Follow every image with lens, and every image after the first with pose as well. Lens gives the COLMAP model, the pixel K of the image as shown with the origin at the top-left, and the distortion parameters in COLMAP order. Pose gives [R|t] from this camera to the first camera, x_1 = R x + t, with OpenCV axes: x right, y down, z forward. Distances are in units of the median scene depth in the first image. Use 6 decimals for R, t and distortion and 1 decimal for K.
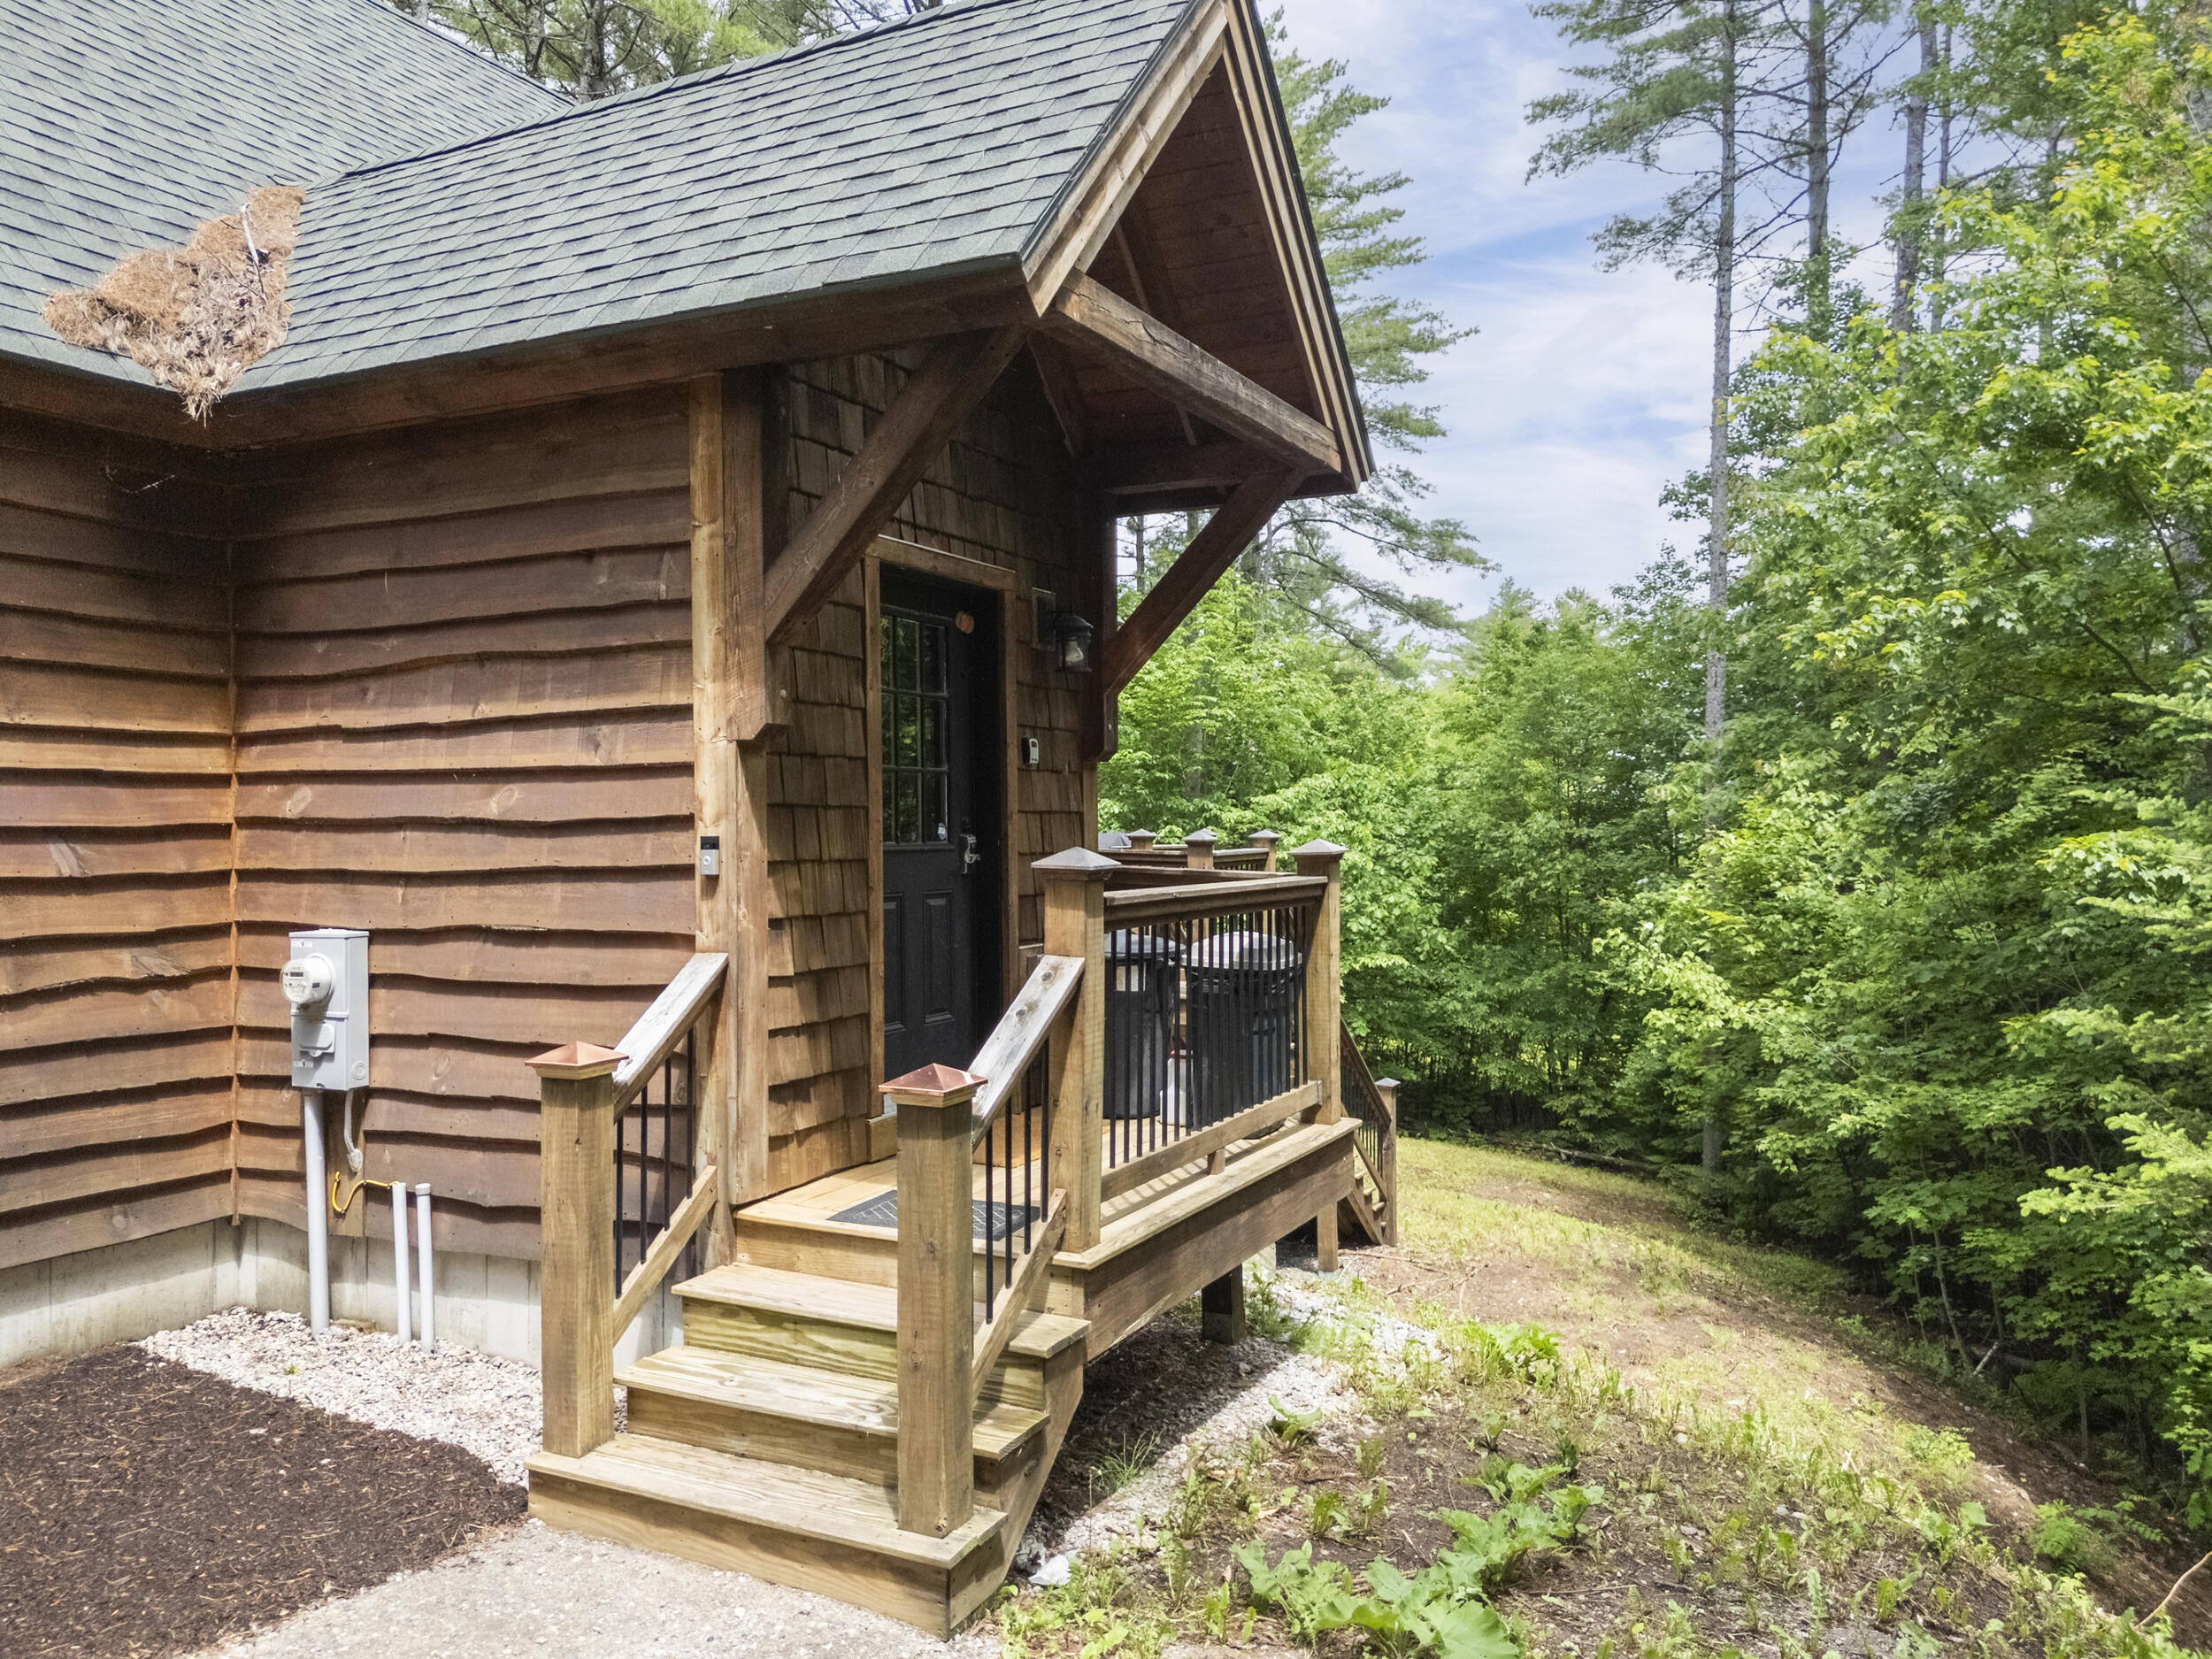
lens RADIAL K [[1630.6, 0, 1106.3], [0, 1630.6, 809.2], [0, 0, 1]] dist [0.051753, -0.057794]
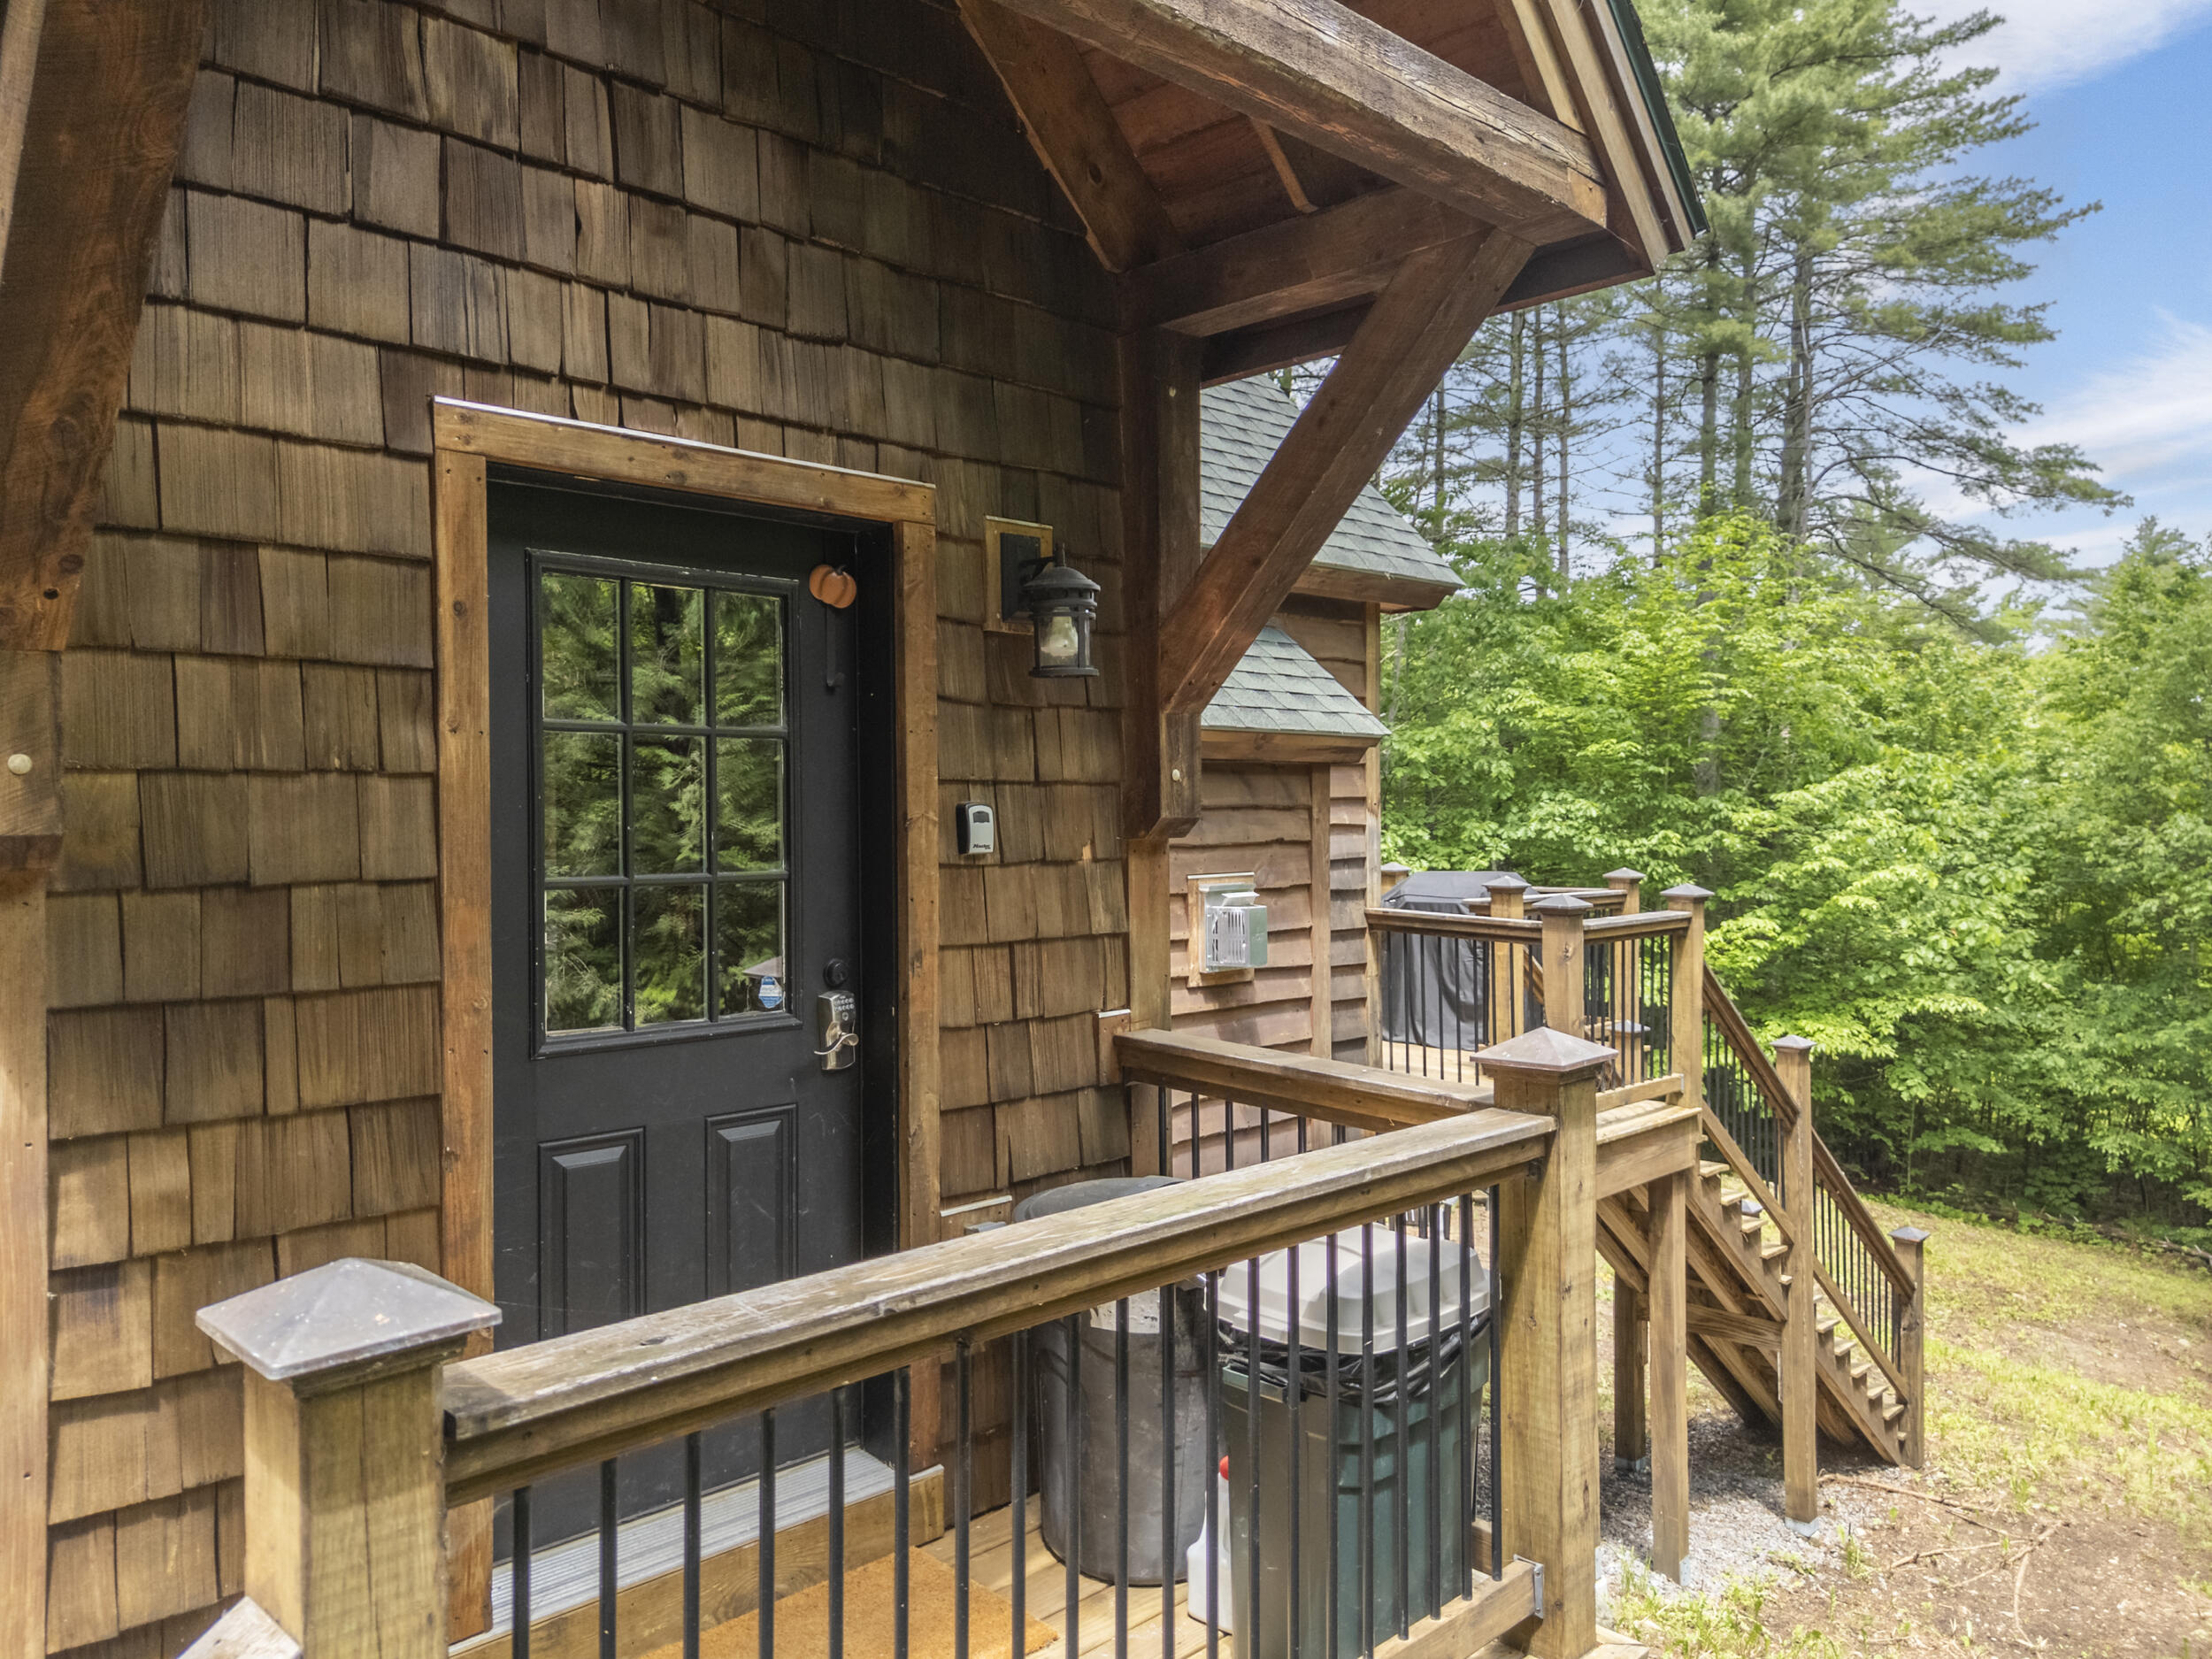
lens RADIAL K [[1630.6, 0, 1106.3], [0, 1630.6, 809.2], [0, 0, 1]] dist [0.051753, -0.057794]
pose [[0.947957, 0.003259, -0.318383, 0.034294], [0.000575, 0.999928, 0.011946, -0.010450], [0.318399, -0.011507, 0.947887, 0.112123]]
